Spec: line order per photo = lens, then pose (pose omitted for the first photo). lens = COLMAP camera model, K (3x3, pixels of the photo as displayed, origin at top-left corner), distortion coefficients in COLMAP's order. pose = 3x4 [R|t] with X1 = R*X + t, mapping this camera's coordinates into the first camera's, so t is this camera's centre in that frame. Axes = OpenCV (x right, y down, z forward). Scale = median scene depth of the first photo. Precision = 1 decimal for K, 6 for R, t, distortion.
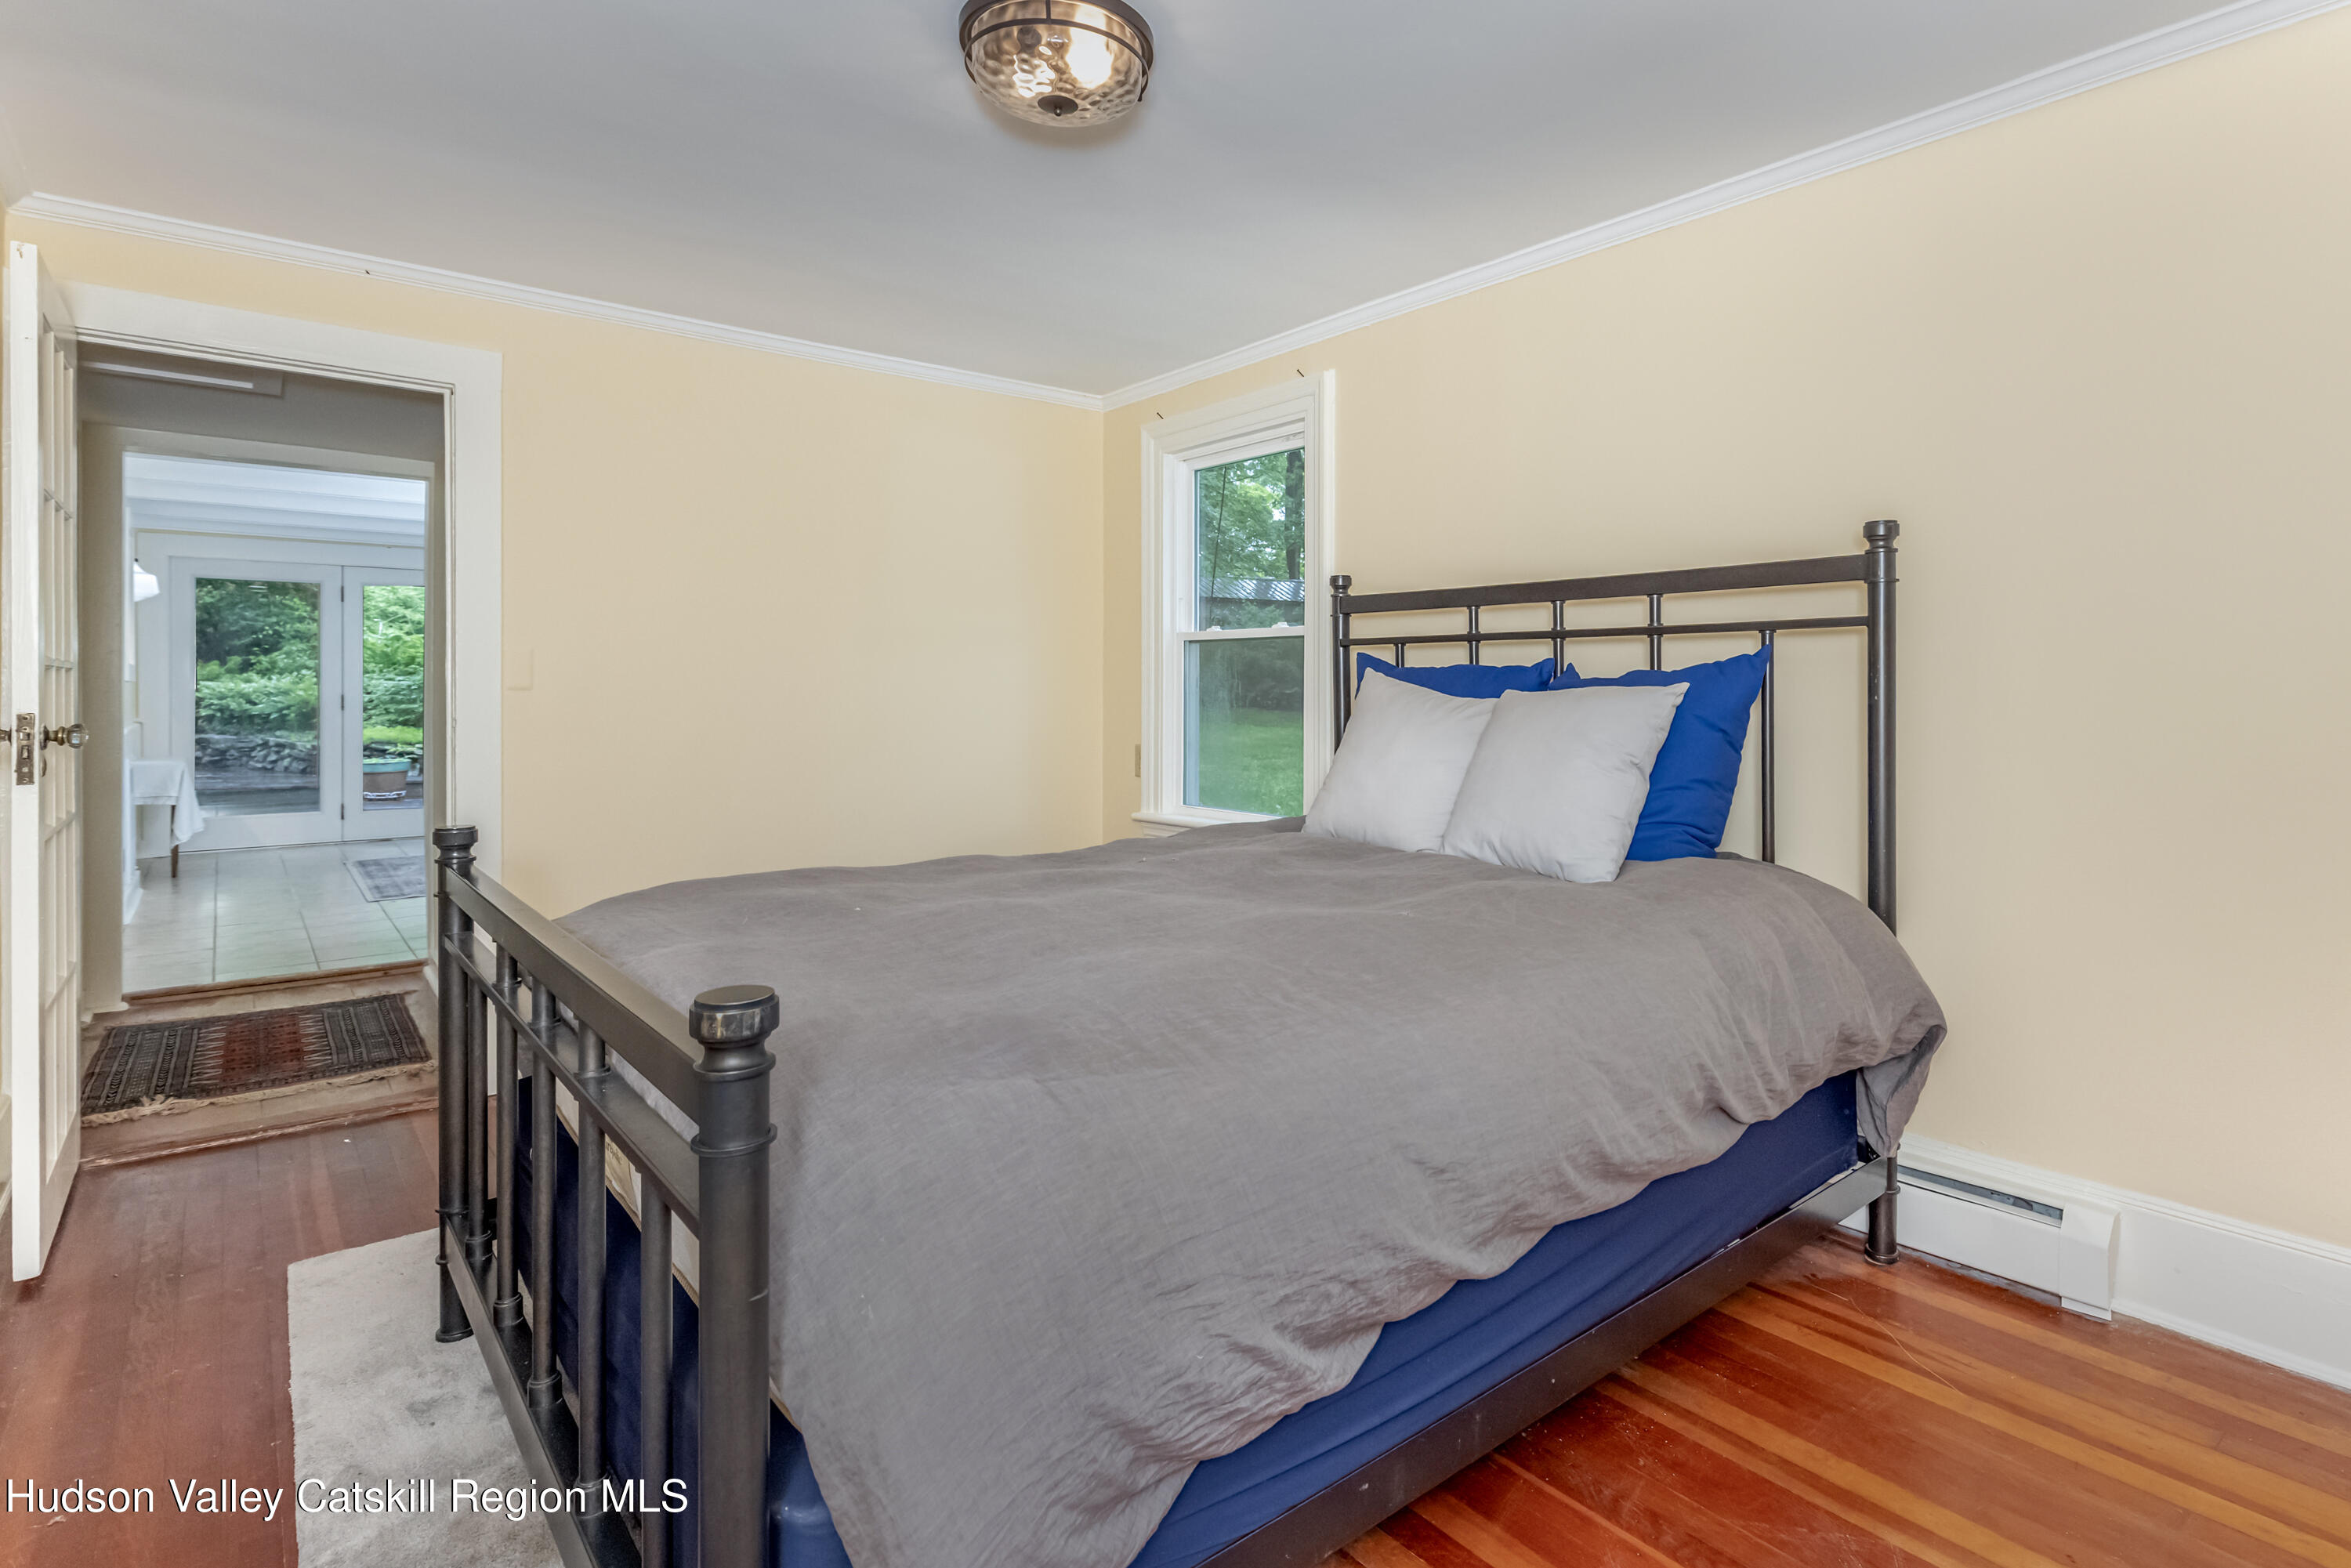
lens RADIAL K [[1093.2, 0, 1225.0], [0, 1093.2, 677.8], [0, 0, 1]] dist [0.010324, 0.002640]
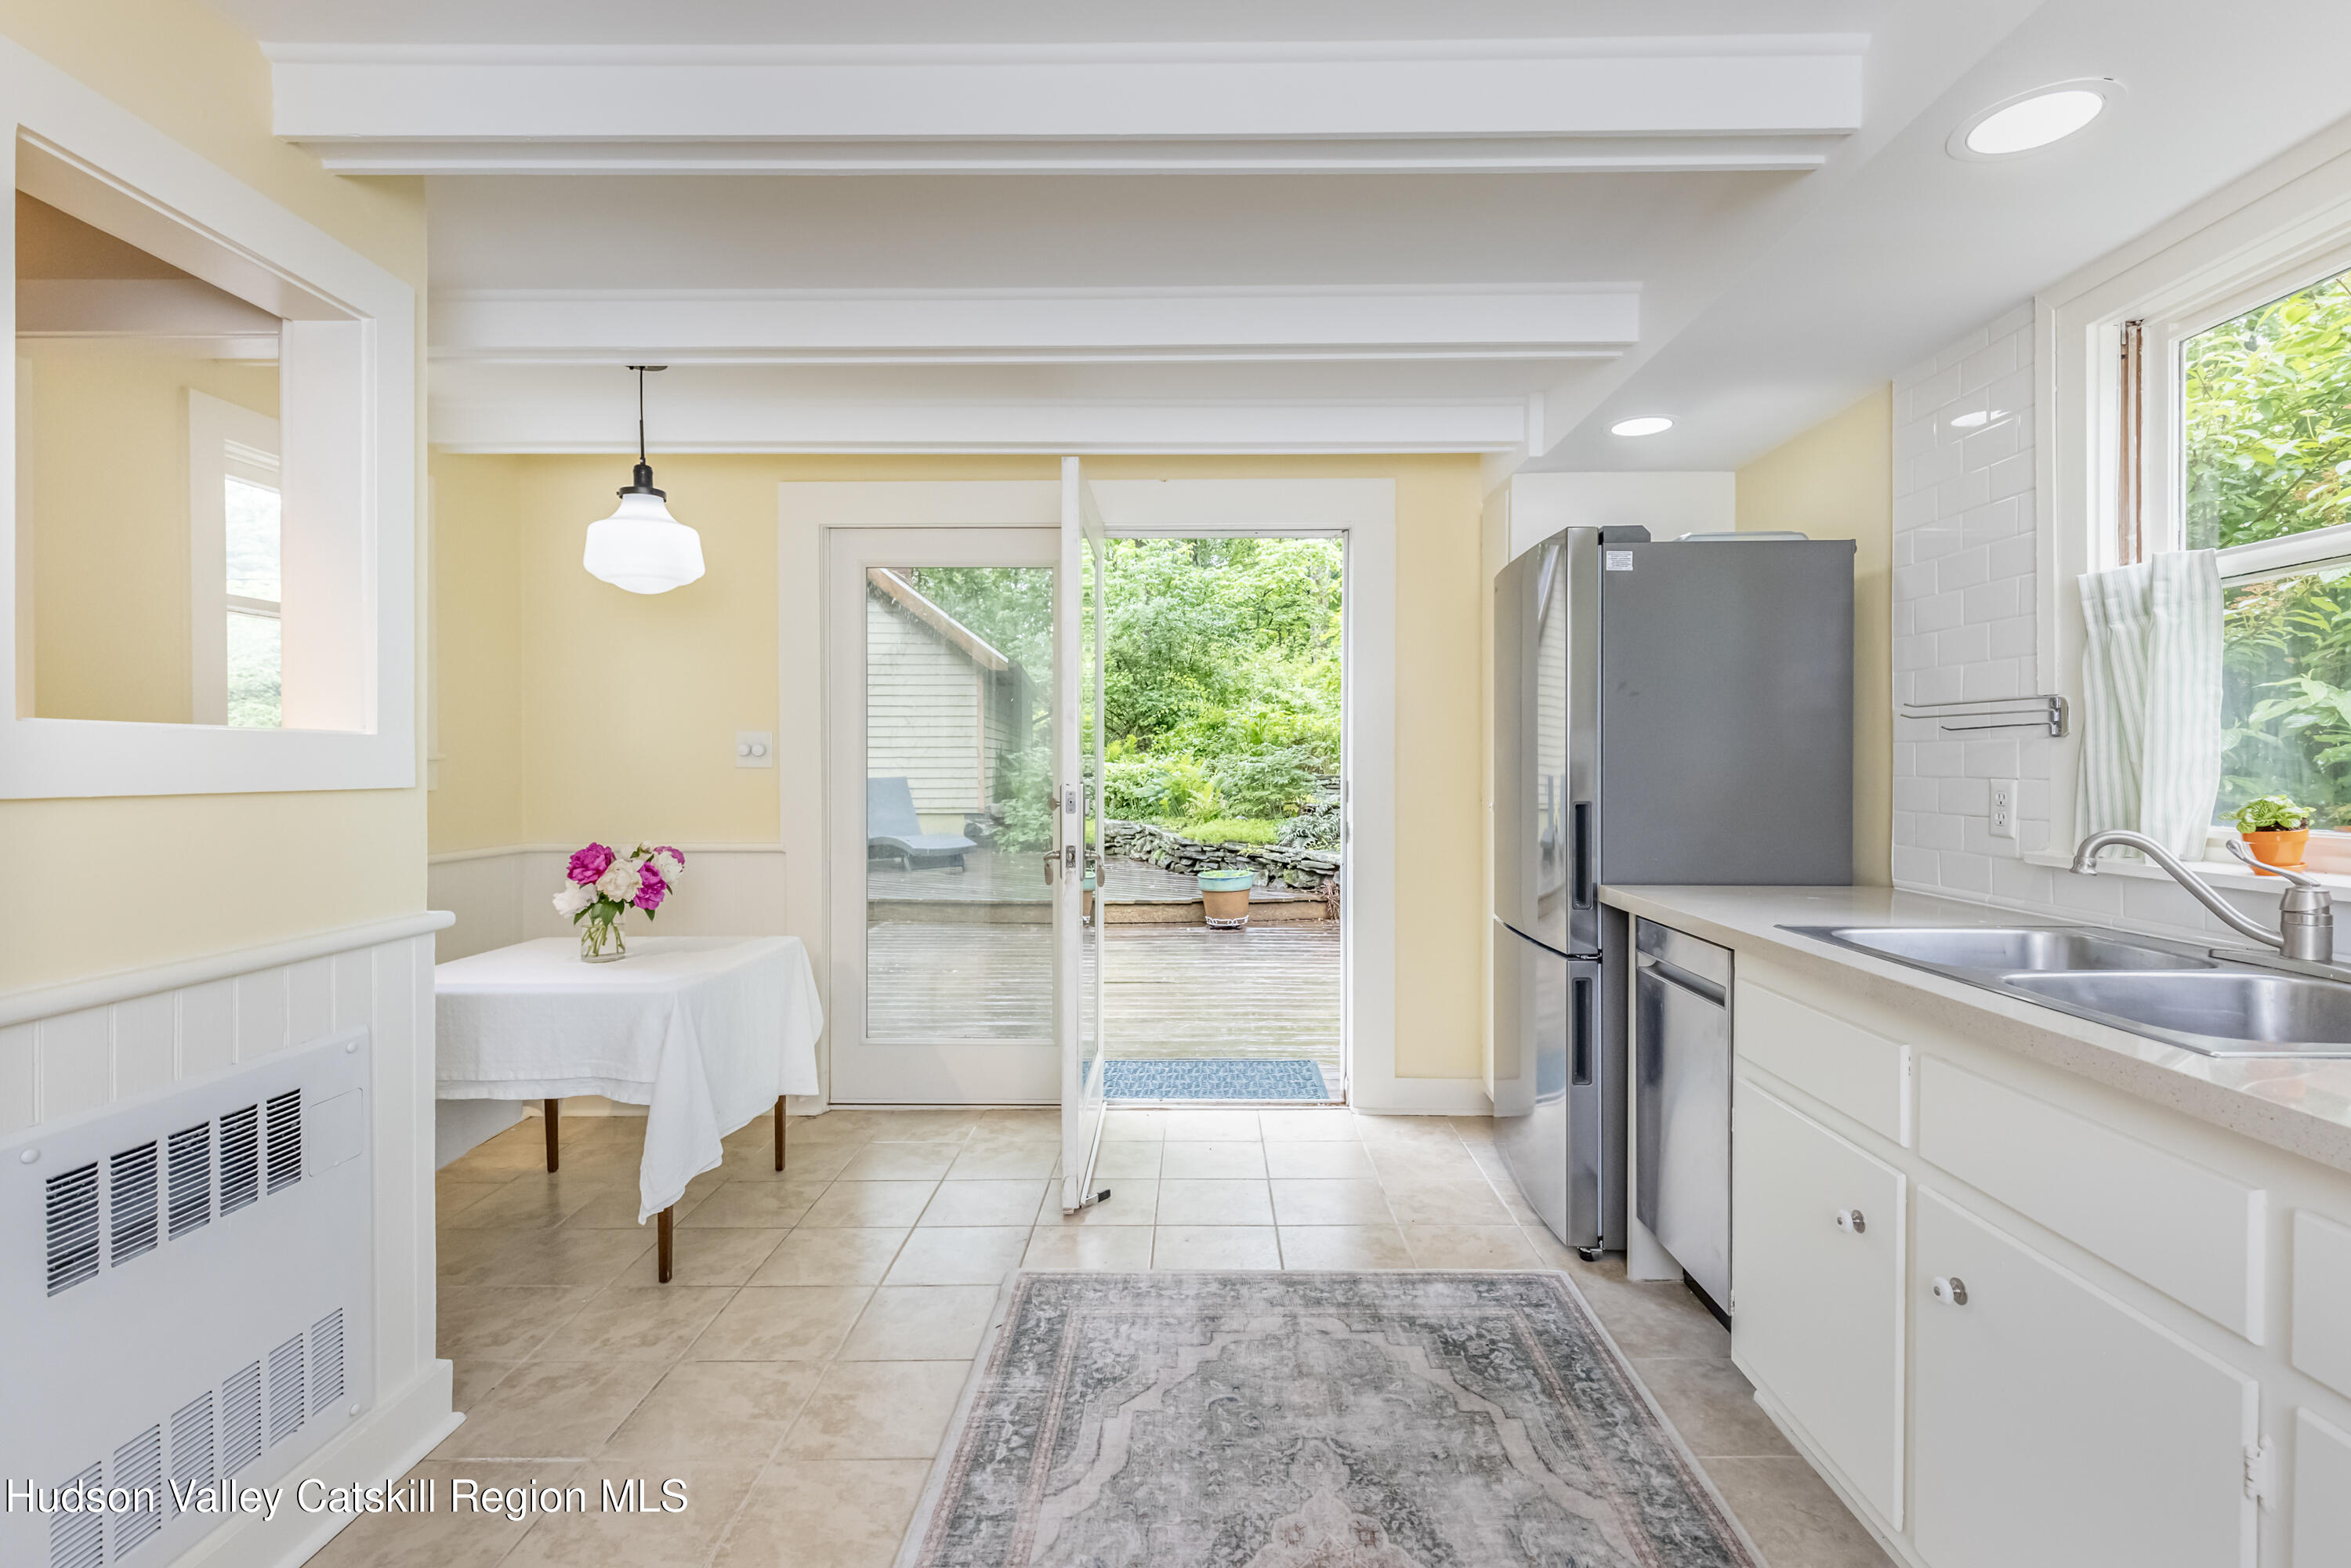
lens RADIAL K [[1093.2, 0, 1184.0], [0, 1093.2, 774.4], [0, 0, 1]] dist [0.010324, 0.002640]
pose [[0.727071, 0.016203, -0.686371, -0.225985], [-0.006289, 0.999837, 0.016941, -0.002015], [0.686533, -0.008000, 0.727054, 0.362898]]
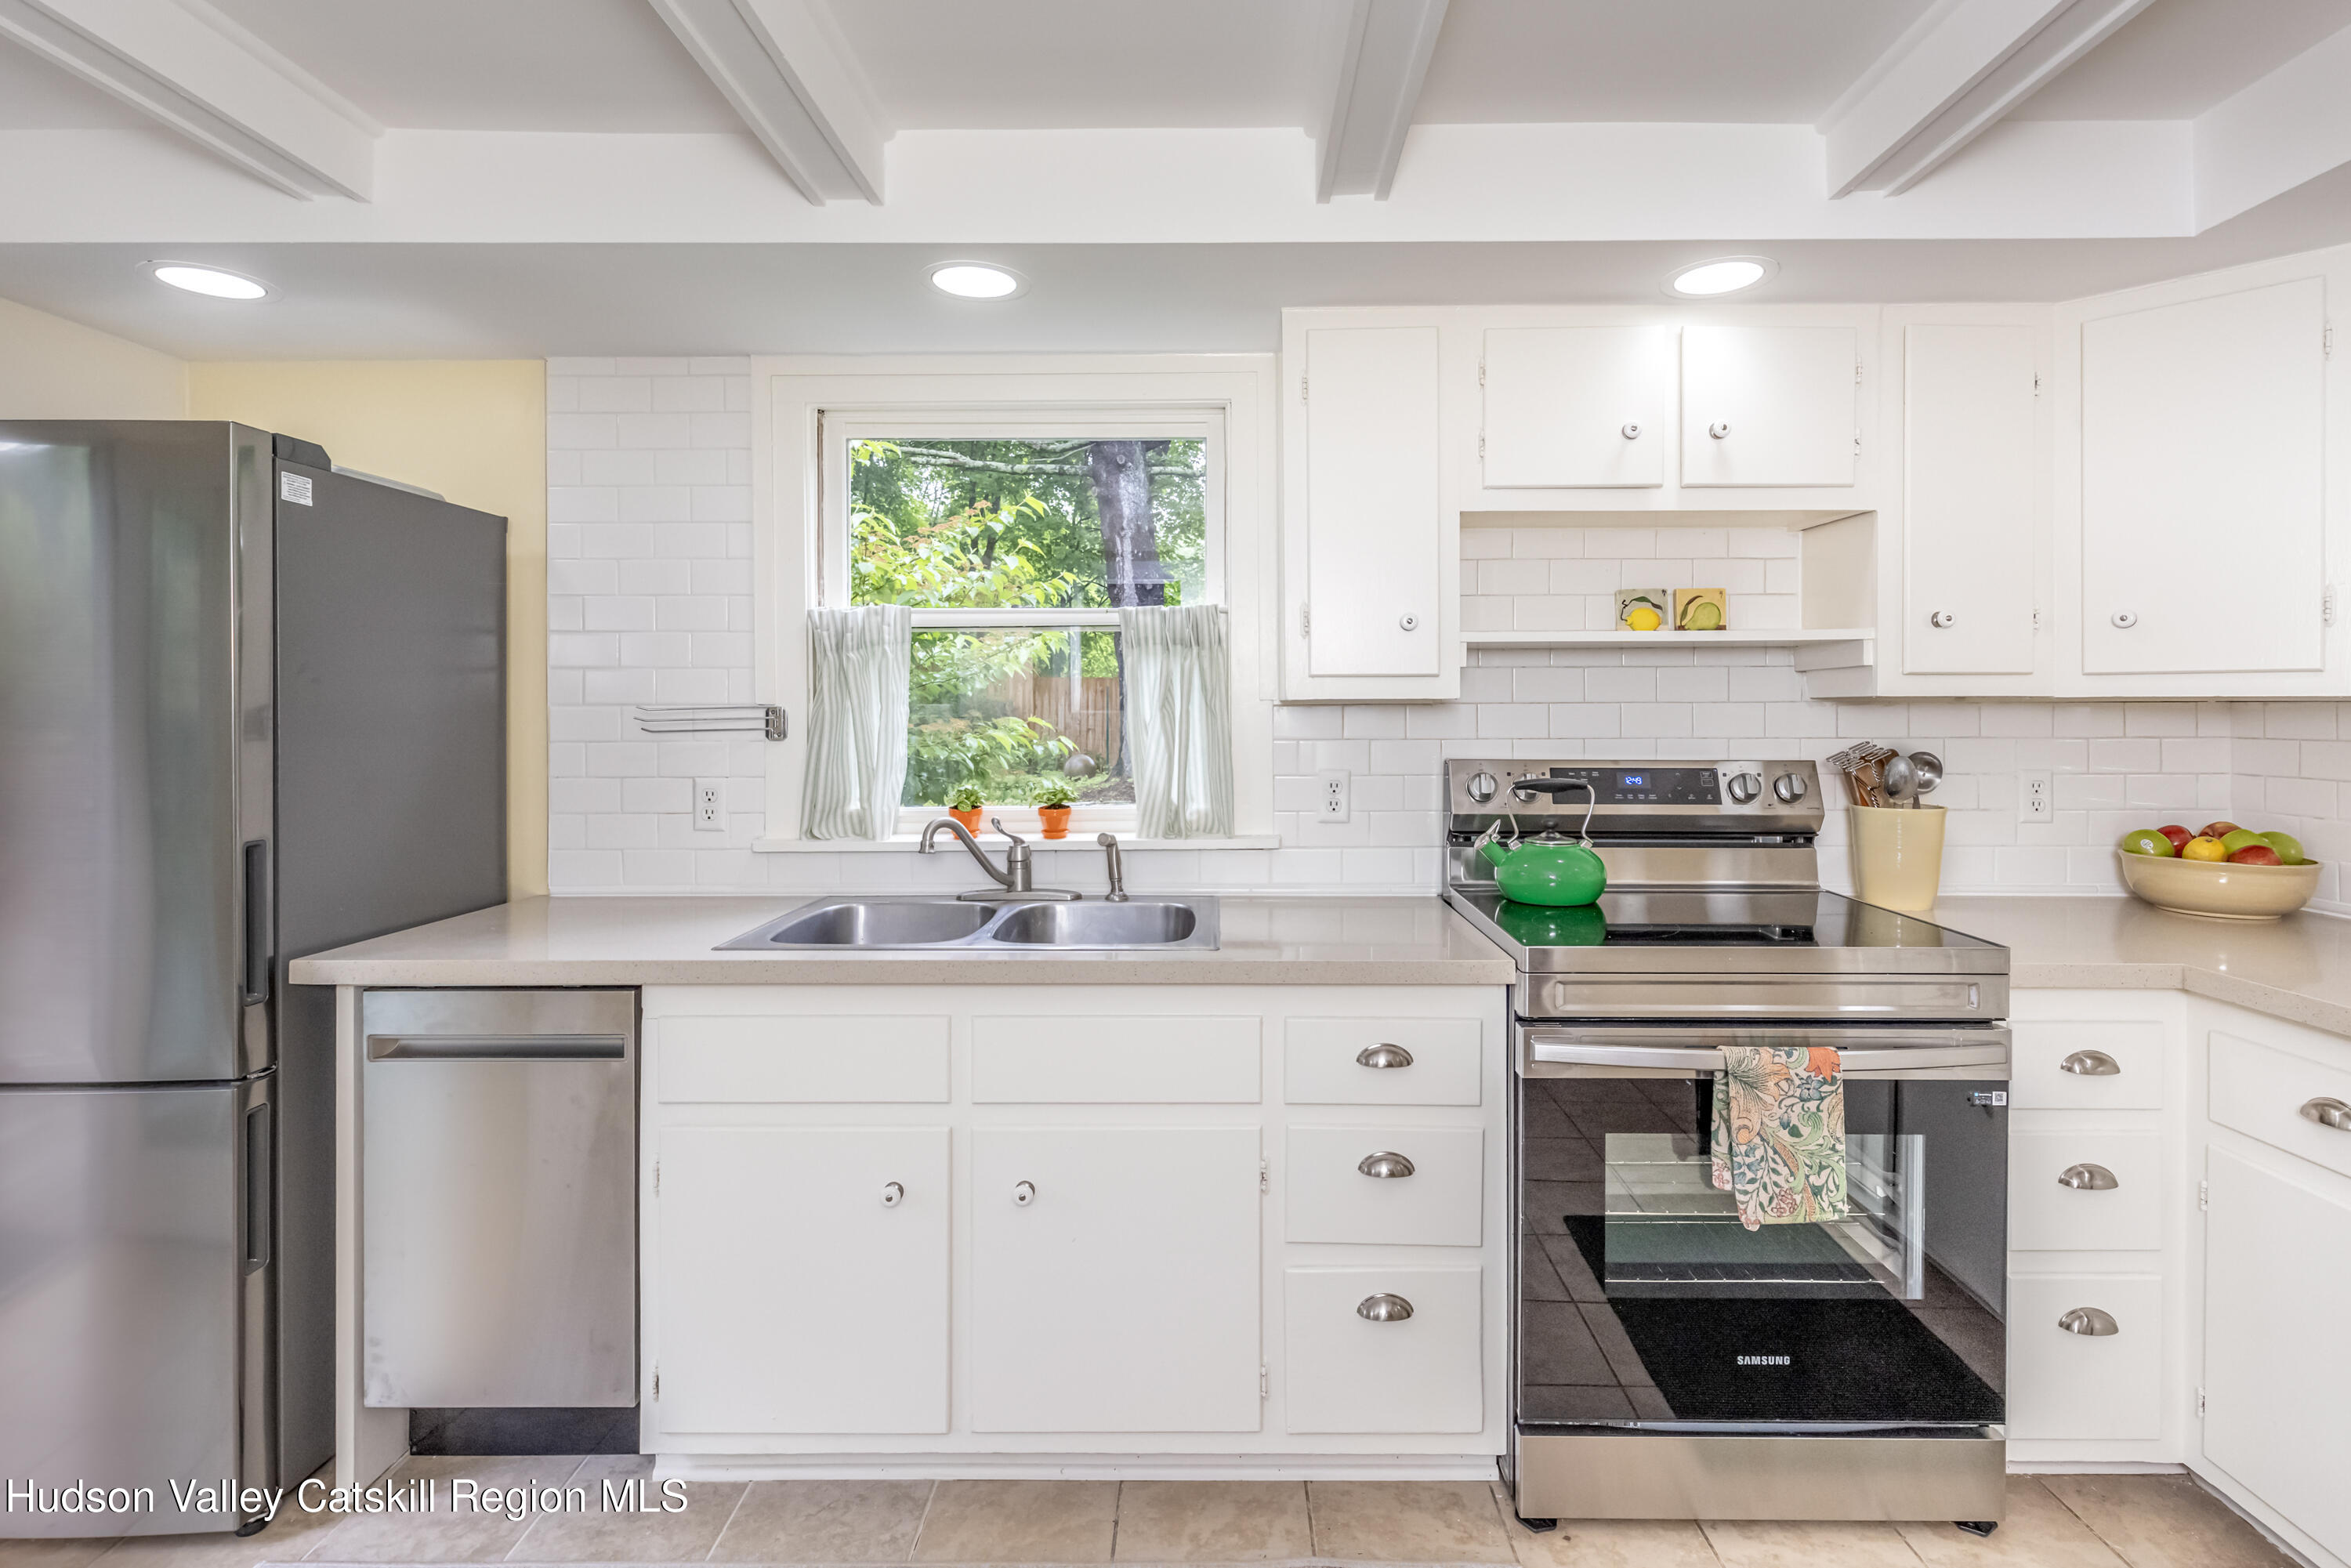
lens RADIAL K [[1162.7, 0, 1235.2], [0, 1162.7, 726.1], [0, 0, 1]] dist [0.010913, 0.000386]
pose [[0.665978, -0.002050, 0.745968, -0.330930], [-0.002720, 0.999983, 0.005176, -0.008800], [-0.745966, -0.005476, 0.665961, 0.375209]]
